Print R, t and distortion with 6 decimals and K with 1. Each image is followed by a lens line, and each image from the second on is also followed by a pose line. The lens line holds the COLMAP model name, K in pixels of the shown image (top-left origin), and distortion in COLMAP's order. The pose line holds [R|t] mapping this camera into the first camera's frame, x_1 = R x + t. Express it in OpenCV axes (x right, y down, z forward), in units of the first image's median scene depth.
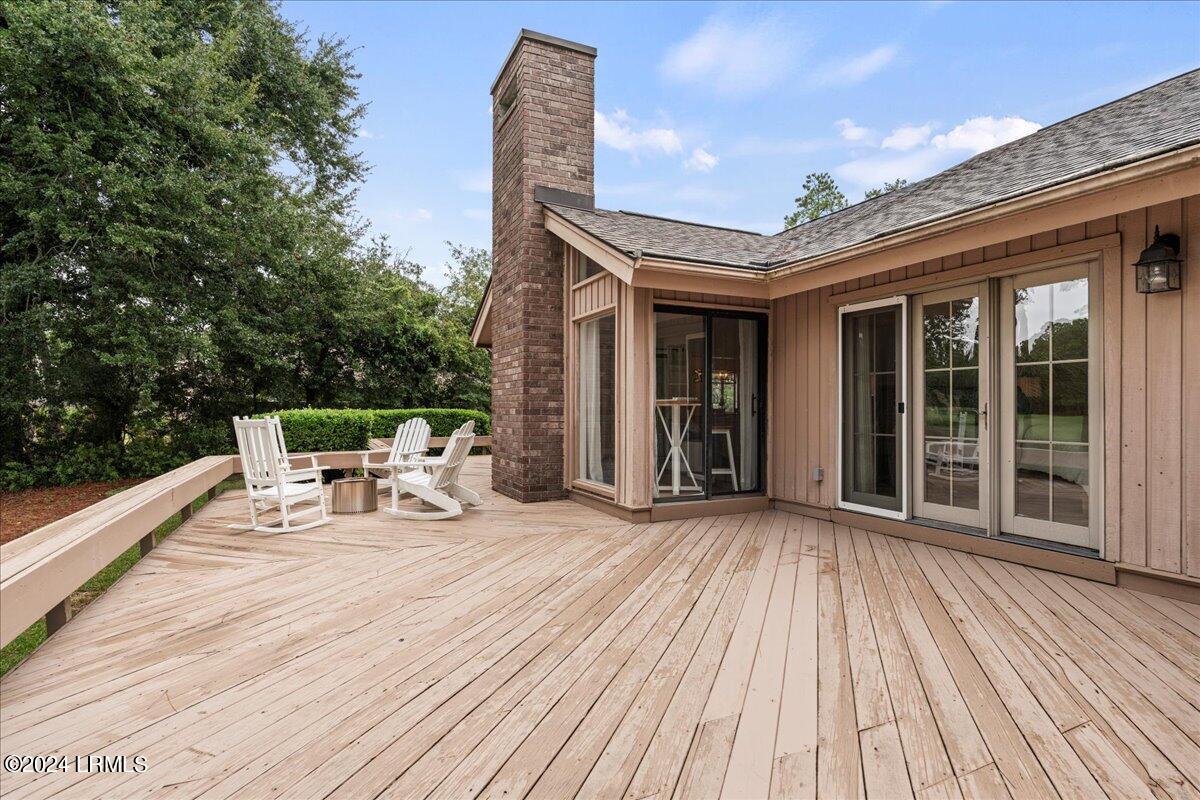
lens RADIAL K [[603.5, 0, 601.5], [0, 603.5, 394.5], [0, 0, 1]] dist [-0.007392, -0.000070]
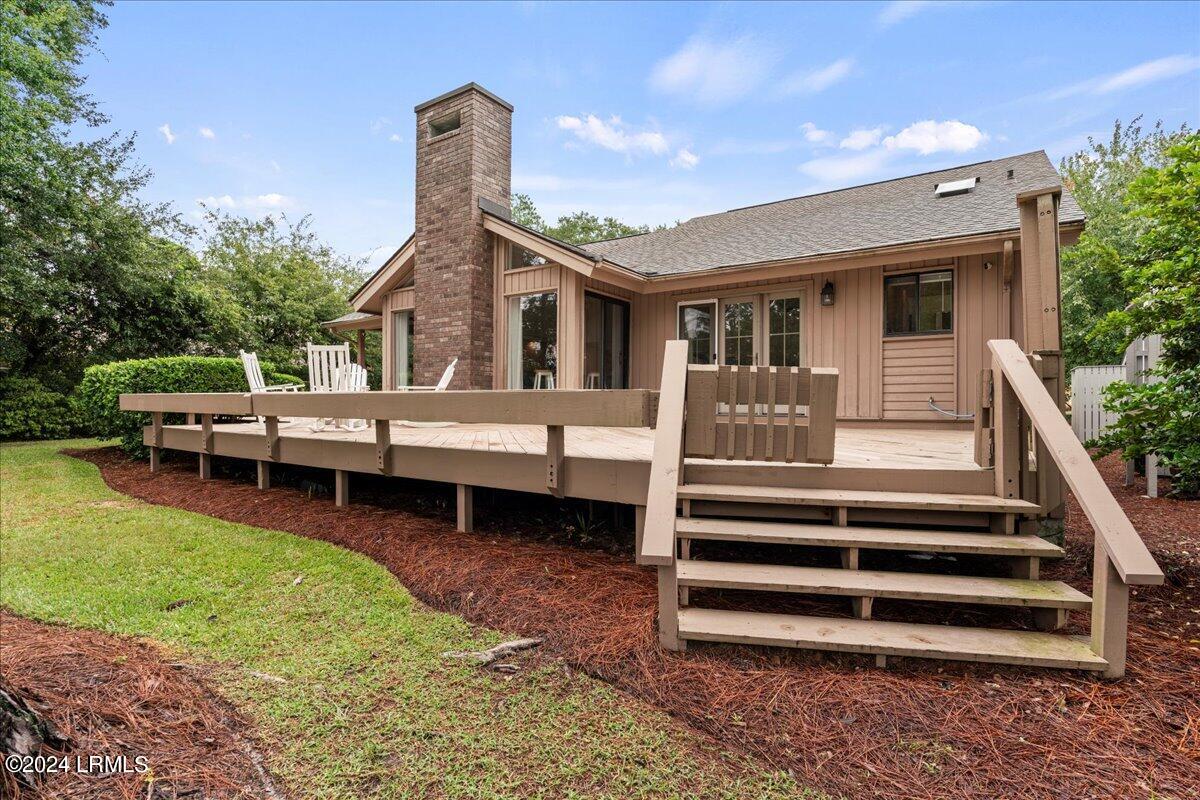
lens RADIAL K [[583.8, 0, 600.7], [0, 583.8, 397.5], [0, 0, 1]] dist [-0.011256, 0.000934]
pose [[0.863992, 0.015555, 0.503265, -0.537087], [-0.019848, 0.999798, 0.003172, 0.109658], [-0.503114, -0.012730, 0.864127, -0.315229]]
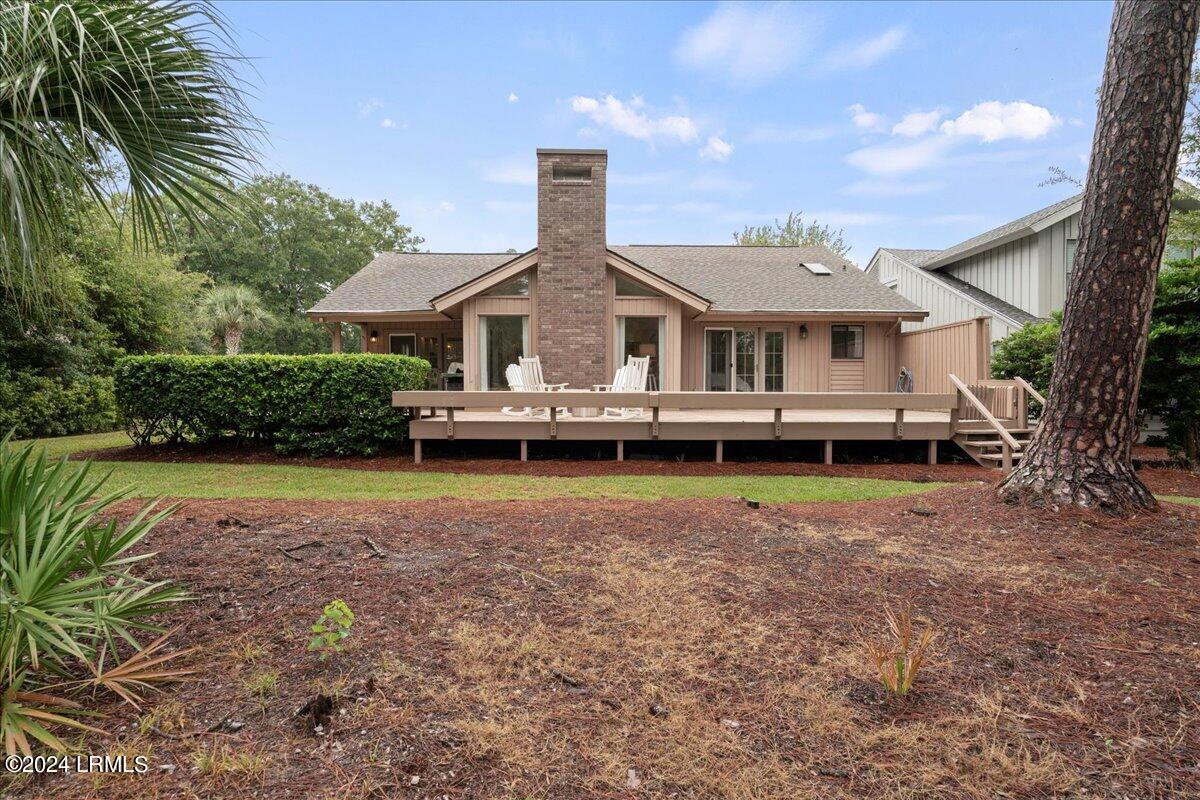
lens RADIAL K [[603.5, 0, 601.5], [0, 603.5, 394.5], [0, 0, 1]] dist [-0.007392, -0.000070]
pose [[0.419848, 0.002968, 0.907590, -1.687969], [-0.023618, 0.999692, 0.007656, 0.111324], [-0.907287, -0.024650, 0.419788, 0.203170]]
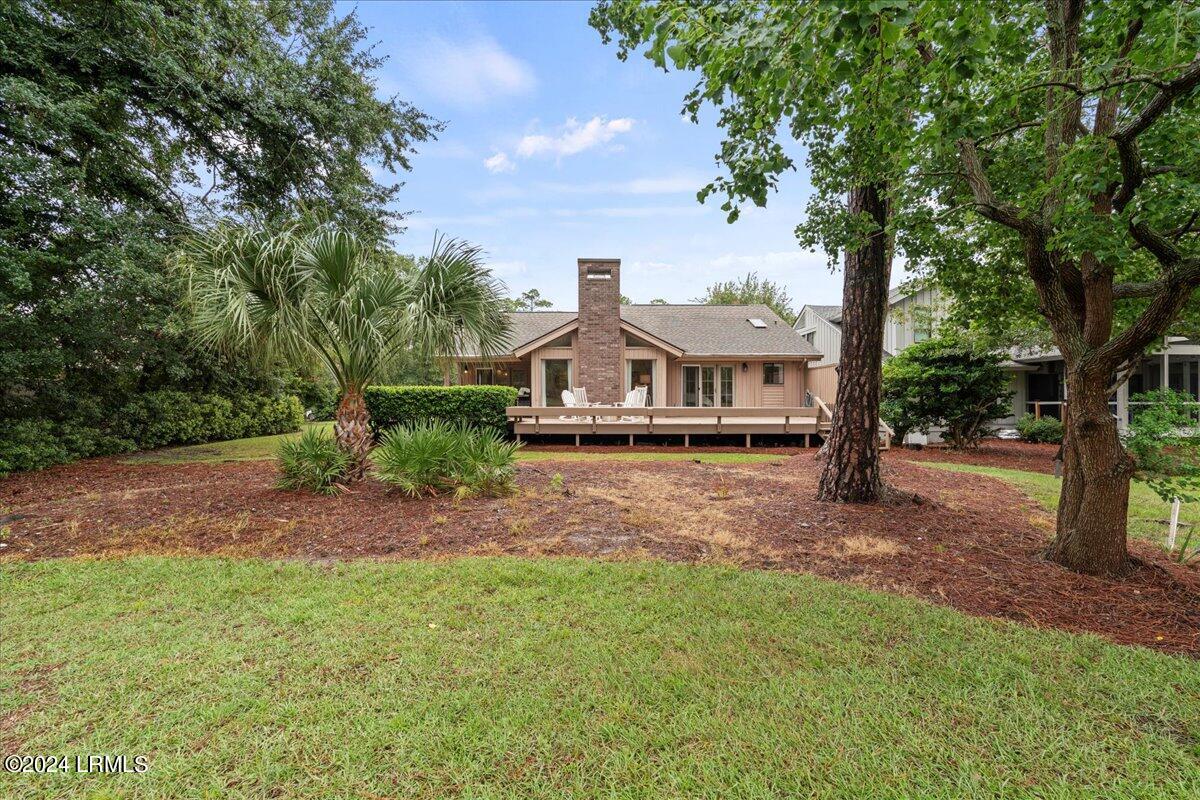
lens RADIAL K [[518.5, 0, 603.0], [0, 518.5, 402.2], [0, 0, 1]] dist [-0.002162, -0.000036]
pose [[0.418850, 0.007315, 0.908026, -2.335528], [-0.021487, 0.999767, 0.001857, 0.094531], [-0.907801, -0.020288, 0.418910, -0.020334]]
